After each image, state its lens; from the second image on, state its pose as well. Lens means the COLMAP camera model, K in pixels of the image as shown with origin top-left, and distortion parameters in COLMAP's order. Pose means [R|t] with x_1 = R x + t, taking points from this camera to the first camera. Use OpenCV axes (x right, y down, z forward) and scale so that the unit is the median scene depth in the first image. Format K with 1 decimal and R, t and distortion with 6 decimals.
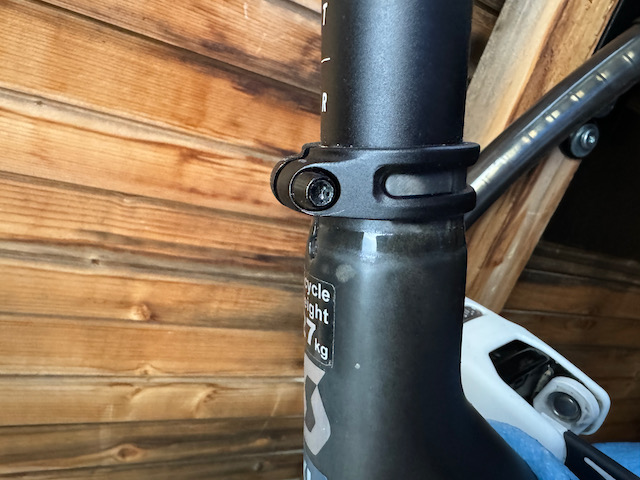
lens RADIAL K [[455.1, 0, 320.7], [0, 455.1, 240.0], [0, 0, 1]] dist [-0.003574, -0.001308]
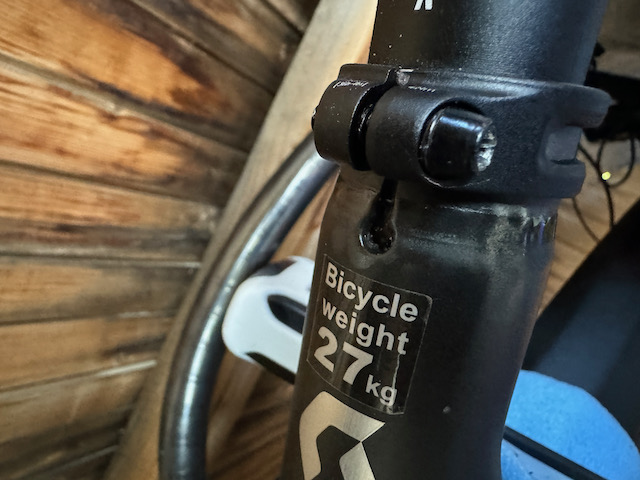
lens RADIAL K [[455.1, 0, 319.3], [0, 455.1, 239.1], [0, 0, 1]] dist [-0.003574, -0.001308]
pose [[0.879527, -0.030248, 0.474887, -0.123991], [-0.010782, 0.996455, 0.083437, -0.009588], [-0.475728, -0.078505, 0.876082, 0.160648]]
